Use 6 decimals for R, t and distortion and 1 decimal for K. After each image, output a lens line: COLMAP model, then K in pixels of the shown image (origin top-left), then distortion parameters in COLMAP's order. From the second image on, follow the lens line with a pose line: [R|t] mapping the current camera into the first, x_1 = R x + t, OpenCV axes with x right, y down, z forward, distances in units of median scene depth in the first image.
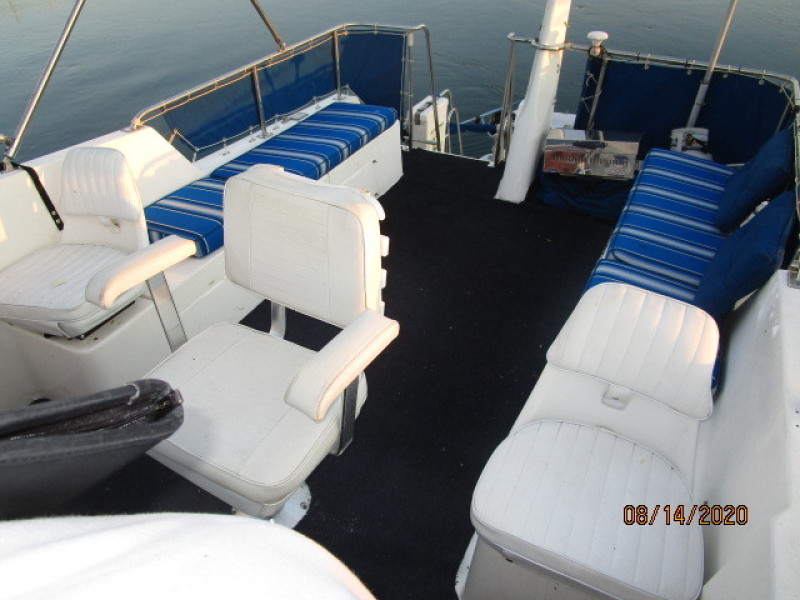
lens RADIAL K [[567.0, 0, 389.0], [0, 567.0, 300.7], [0, 0, 1]] dist [-0.027303, 0.002432]
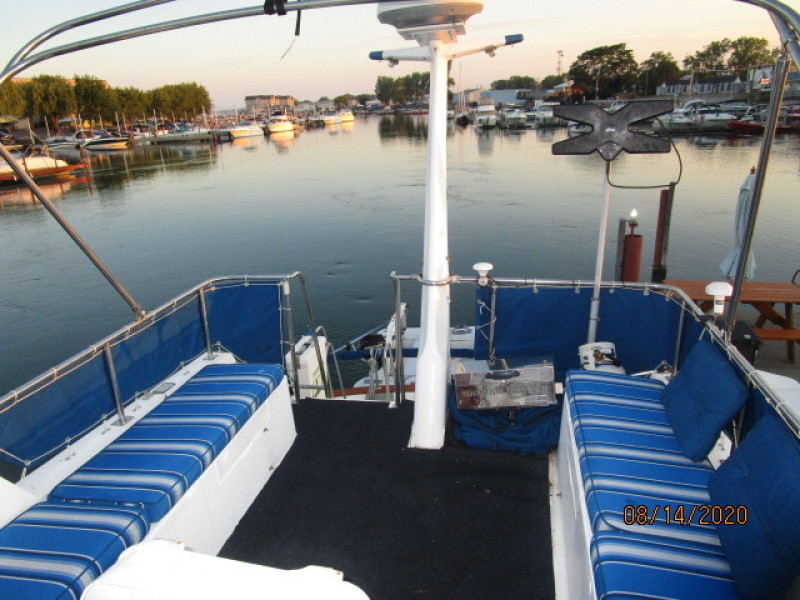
lens RADIAL K [[567.0, 0, 389.0], [0, 567.0, 300.7], [0, 0, 1]] dist [-0.027303, 0.002432]
pose [[0.958904, -0.110029, 0.261526, -0.049972], [0.197047, 0.921451, -0.334814, -0.110666], [-0.204144, 0.372587, 0.905265, 0.147453]]
